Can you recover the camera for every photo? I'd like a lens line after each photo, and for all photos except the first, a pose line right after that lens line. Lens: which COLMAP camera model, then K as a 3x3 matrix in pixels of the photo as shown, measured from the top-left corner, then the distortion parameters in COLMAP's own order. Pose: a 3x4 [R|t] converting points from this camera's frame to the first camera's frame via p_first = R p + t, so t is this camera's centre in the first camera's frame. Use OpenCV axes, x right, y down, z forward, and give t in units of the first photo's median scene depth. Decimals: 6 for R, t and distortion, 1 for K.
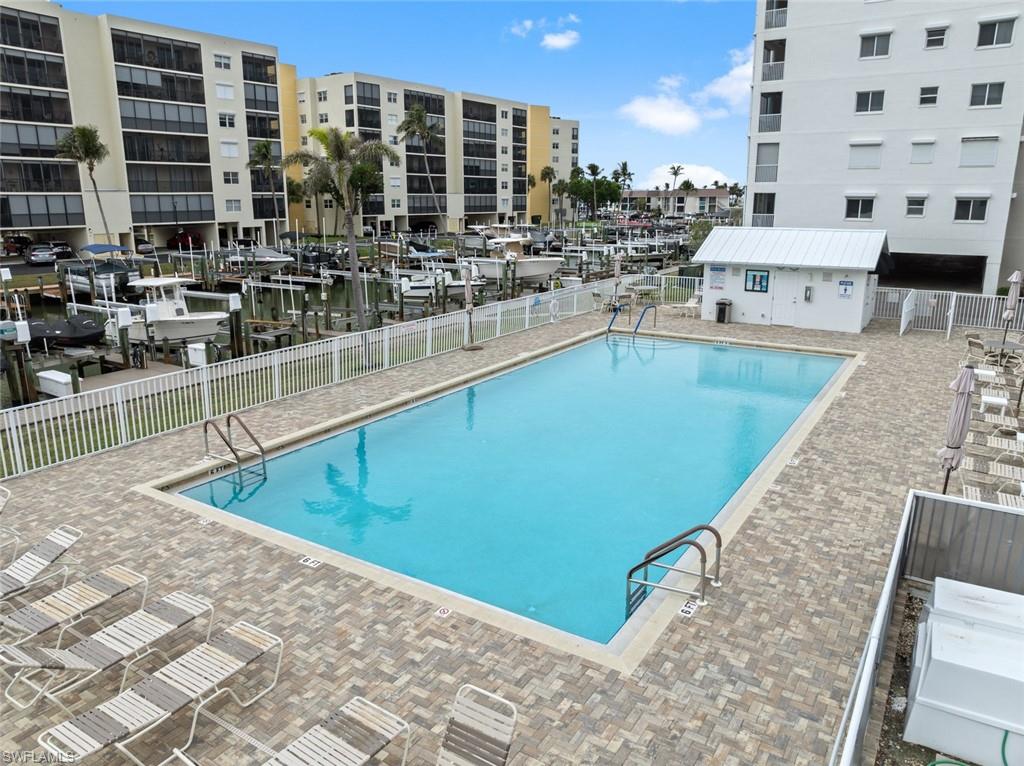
lens RADIAL K [[722.3, 0, 511.9], [0, 722.3, 377.0], [0, 0, 1]] dist [-0.036354, 0.003579]
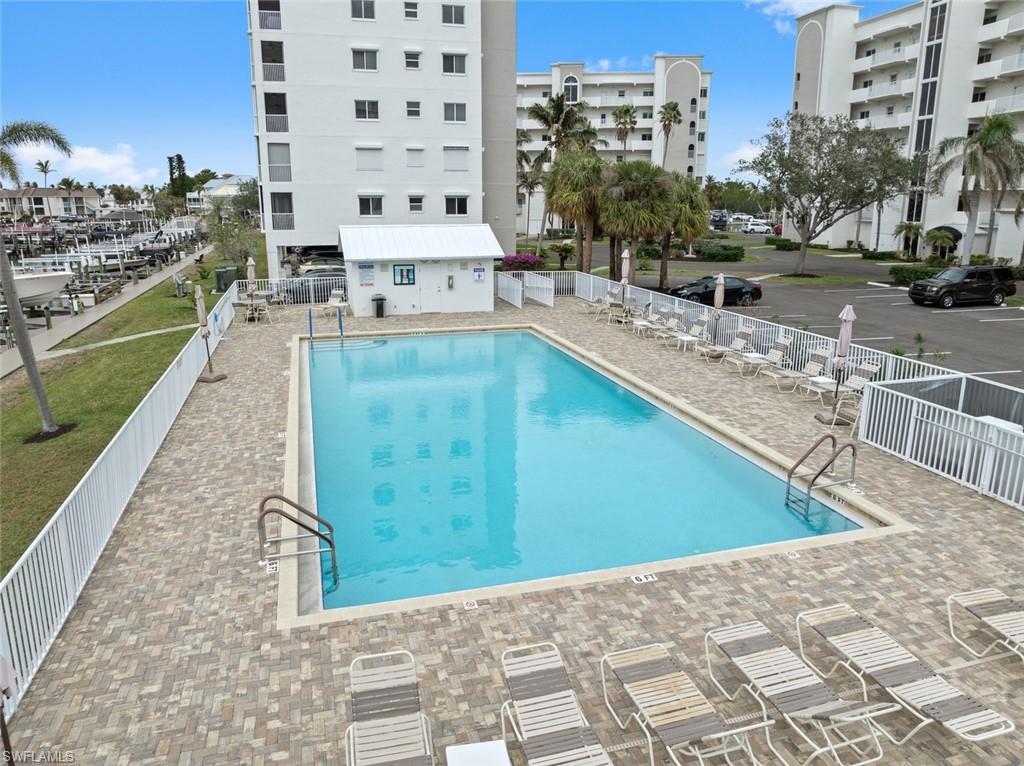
lens RADIAL K [[722.3, 0, 509.2], [0, 722.3, 380.1], [0, 0, 1]] dist [-0.036354, 0.003579]
pose [[0.657212, -0.179872, 0.731928, -0.762501], [0.175758, 0.980908, 0.083243, -0.082830], [-0.732927, 0.073934, 0.676278, 0.333787]]
